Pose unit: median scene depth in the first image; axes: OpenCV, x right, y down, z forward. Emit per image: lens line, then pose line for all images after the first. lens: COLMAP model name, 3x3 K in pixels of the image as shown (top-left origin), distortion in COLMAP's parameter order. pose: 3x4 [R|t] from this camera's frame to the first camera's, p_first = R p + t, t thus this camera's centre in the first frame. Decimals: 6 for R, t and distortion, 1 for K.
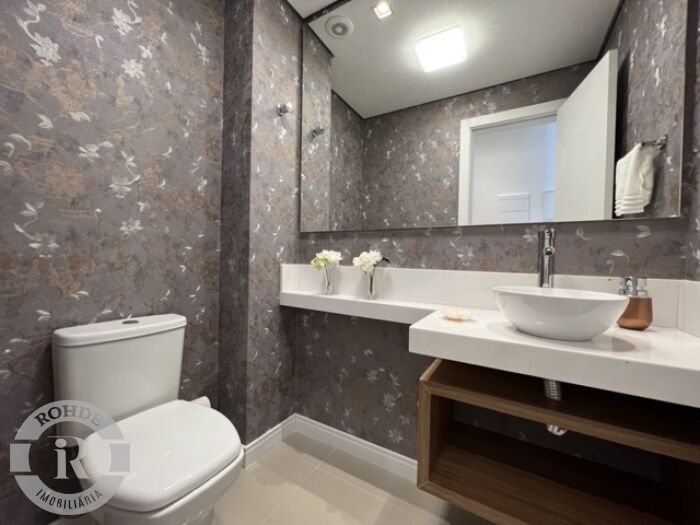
lens RADIAL K [[279.1, 0, 349.0], [0, 279.1, 265.2], [0, 0, 1]] dist [-0.002494, 0.000226]
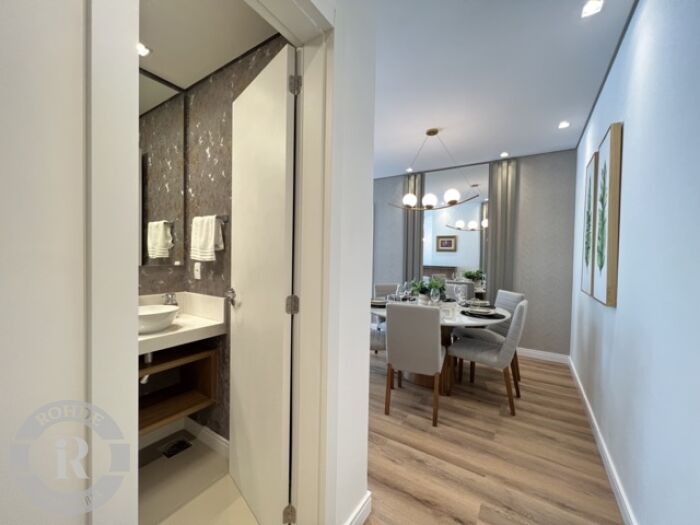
lens RADIAL K [[279.1, 0, 350.2], [0, 279.1, 261.5], [0, 0, 1]] dist [-0.002494, 0.000226]
pose [[0.046562, -0.043134, 0.997984, -1.045275], [-0.002130, 0.999061, 0.043280, -0.302740], [-0.998913, -0.004141, 0.046427, -0.487443]]
